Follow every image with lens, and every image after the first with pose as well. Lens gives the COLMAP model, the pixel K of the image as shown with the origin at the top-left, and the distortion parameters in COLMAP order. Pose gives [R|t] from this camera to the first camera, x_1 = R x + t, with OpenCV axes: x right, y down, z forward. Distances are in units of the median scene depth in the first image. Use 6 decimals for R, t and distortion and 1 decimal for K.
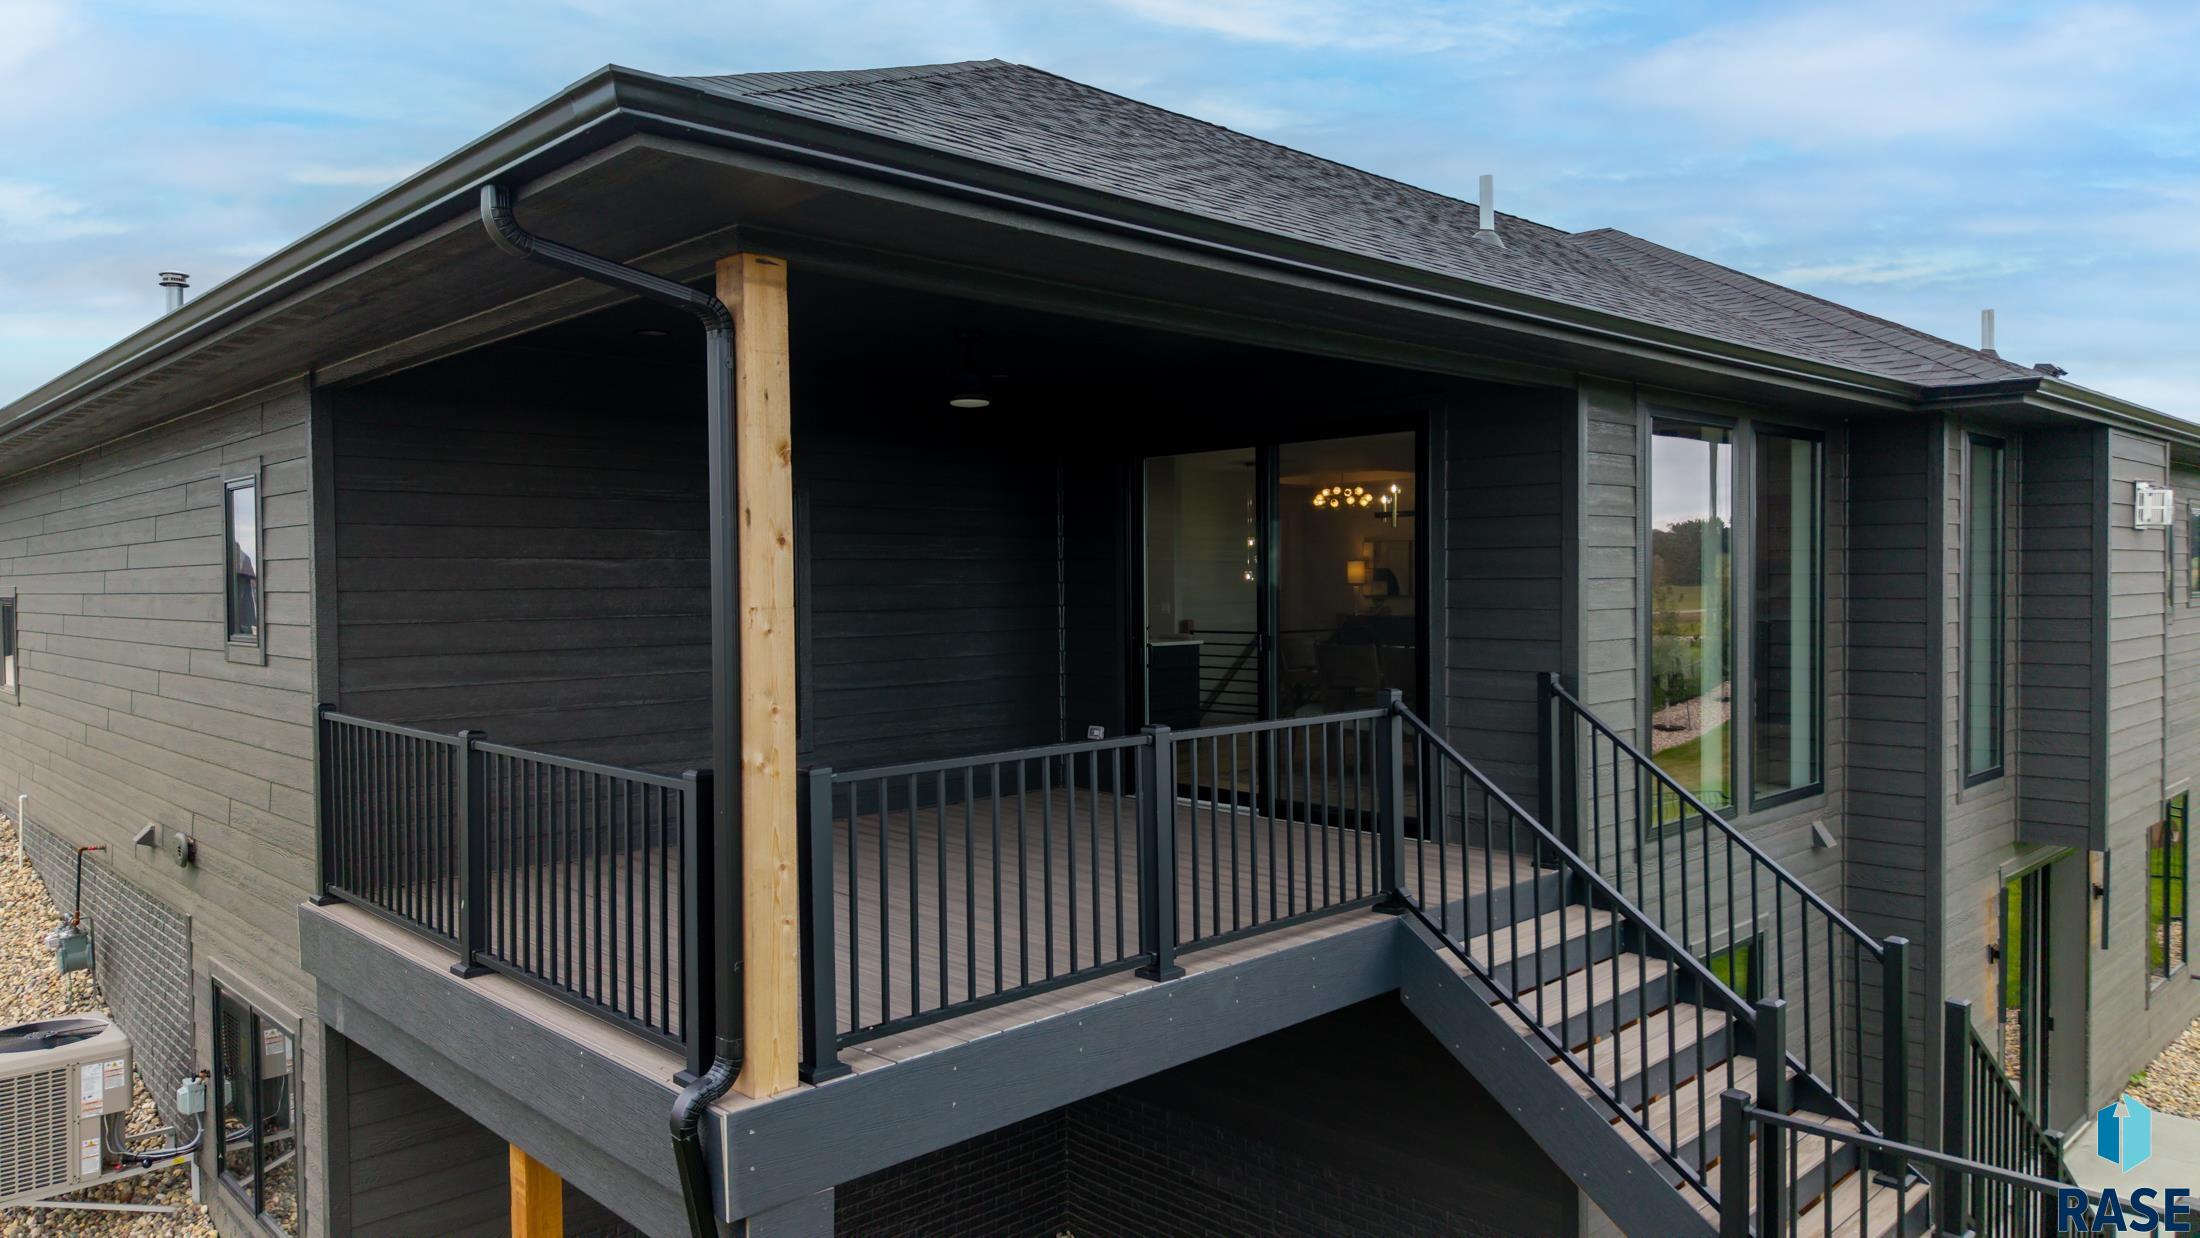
lens RADIAL K [[1479.5, 0, 1102.1], [0, 1479.5, 607.0], [0, 0, 1]] dist [-0.002806, -0.003746]
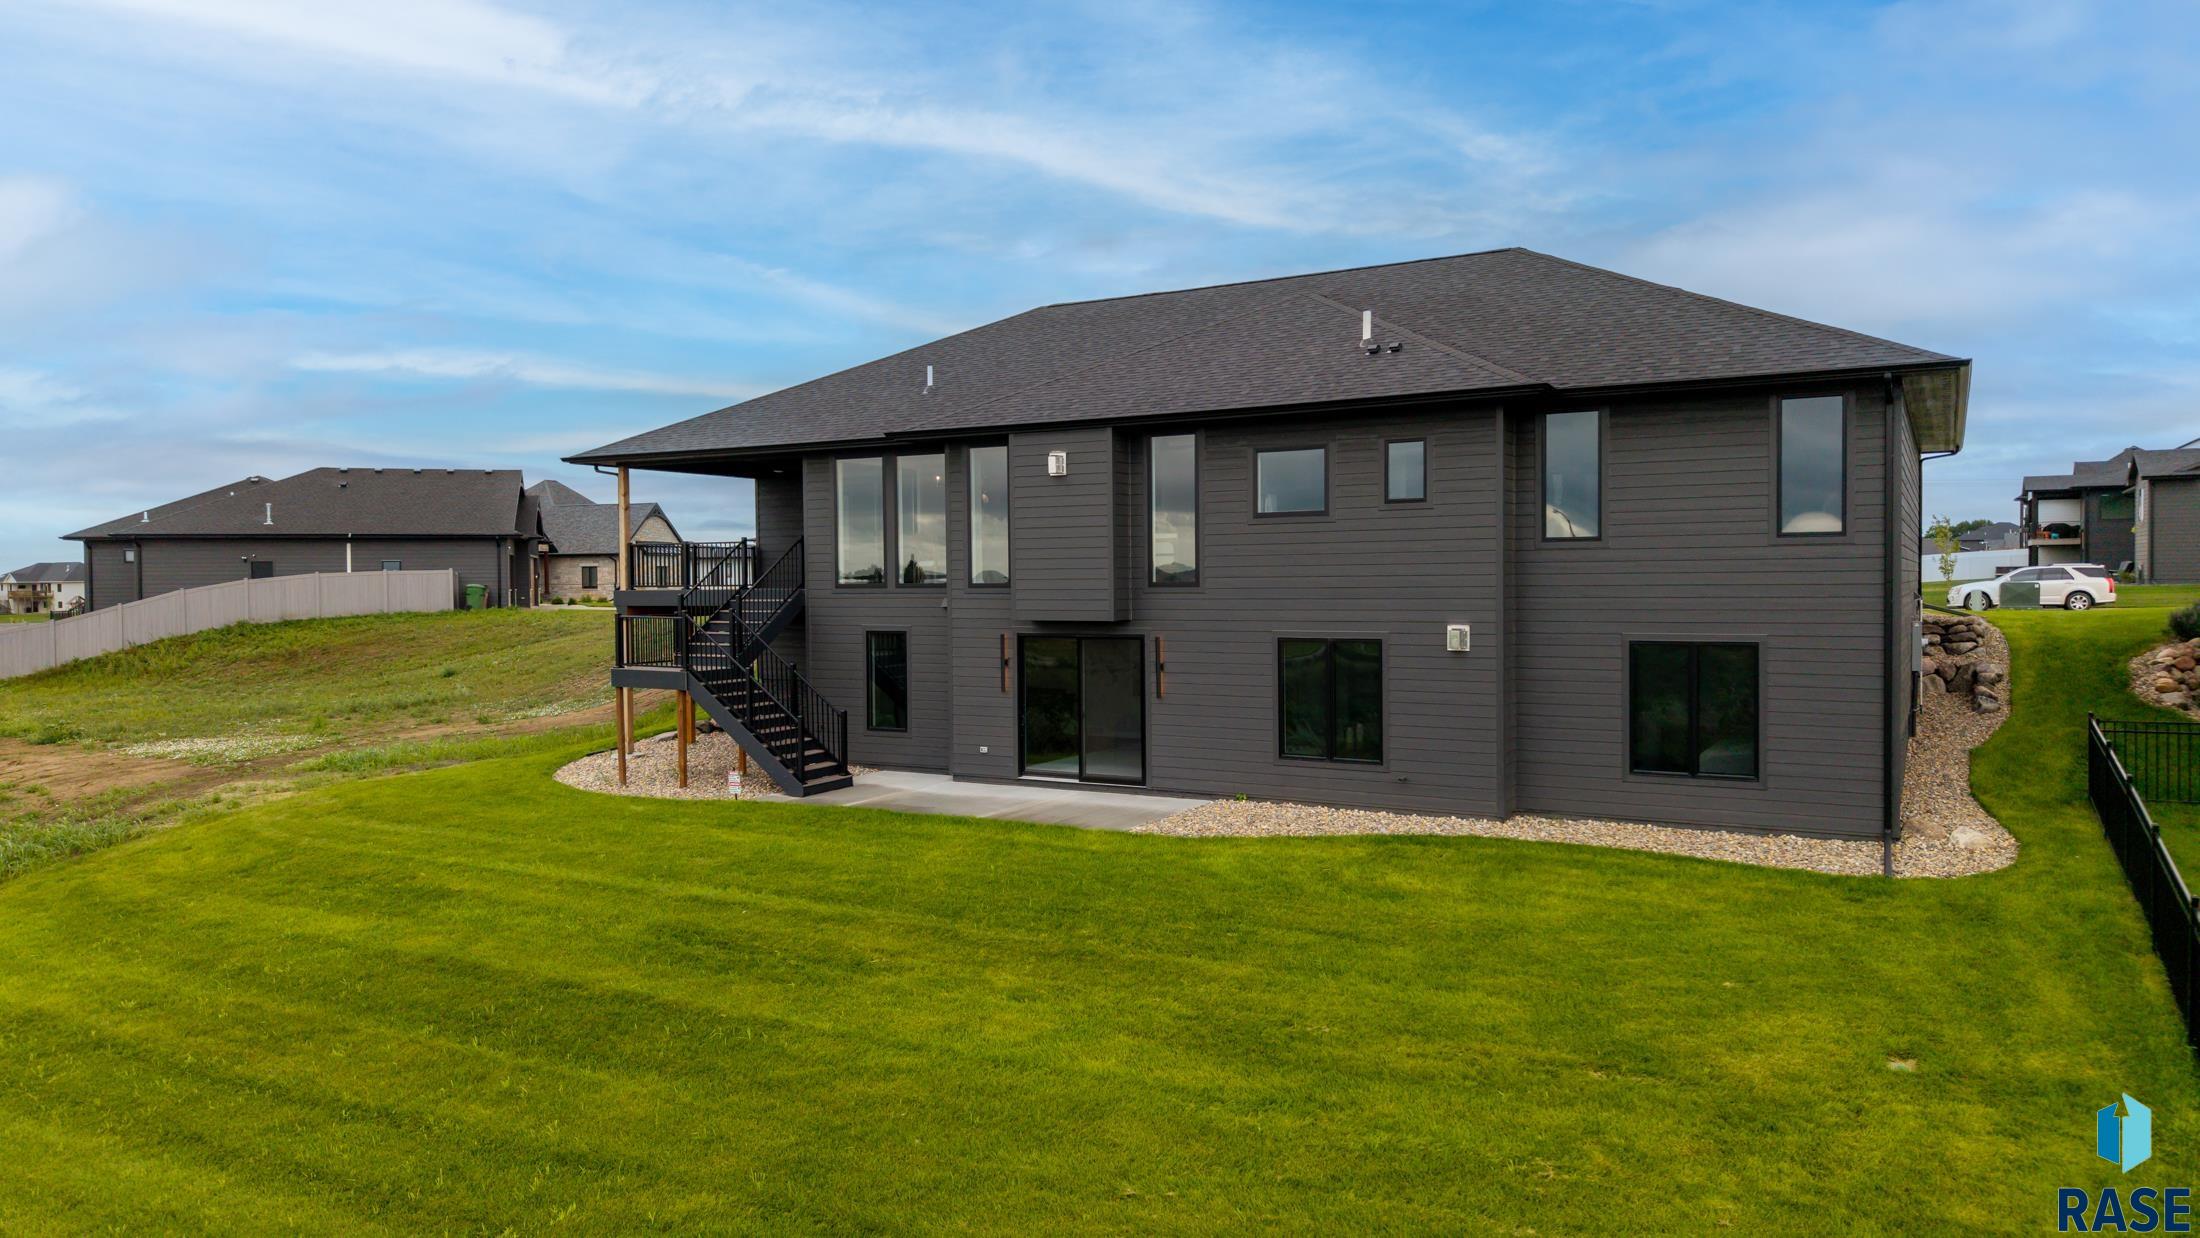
lens RADIAL K [[1479.5, 0, 1099.3], [0, 1479.5, 622.7], [0, 0, 1]] dist [-0.002806, -0.003746]
pose [[0.286254, 0.039426, -0.957342, 4.153444], [-0.011434, 0.999222, 0.037732, 0.119966], [0.958085, 0.000146, 0.286483, 0.703349]]
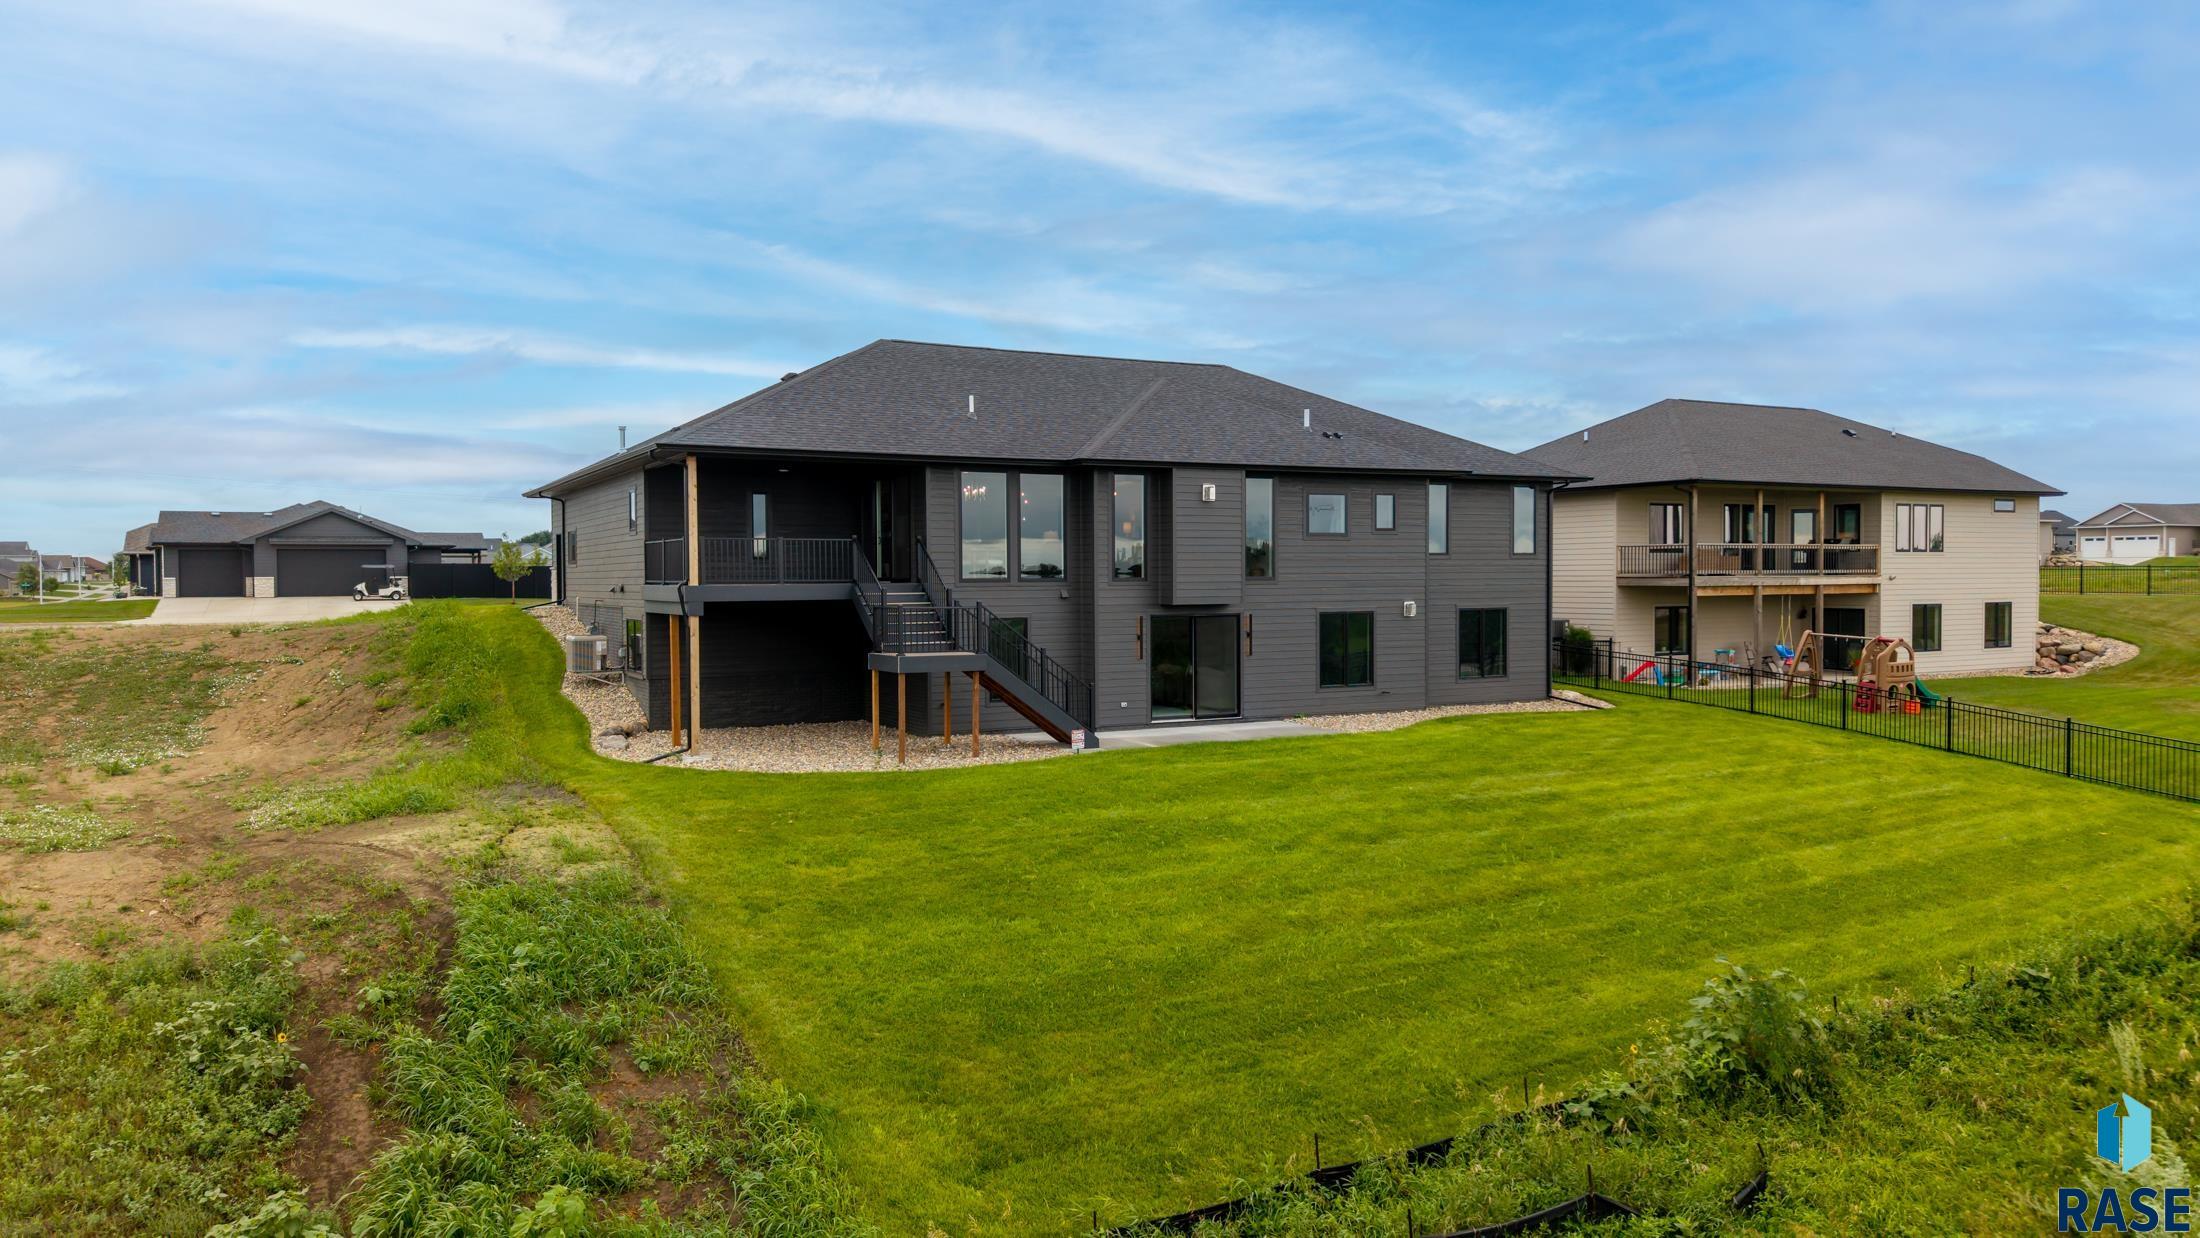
lens RADIAL K [[1479.5, 0, 1093.8], [0, 1479.5, 613.9], [0, 0, 1]] dist [-0.002806, -0.003746]
pose [[0.964035, 0.011228, -0.265537, 1.934297], [-0.008918, 0.999911, 0.009902, 0.224786], [0.265625, -0.007177, 0.964050, -2.901693]]
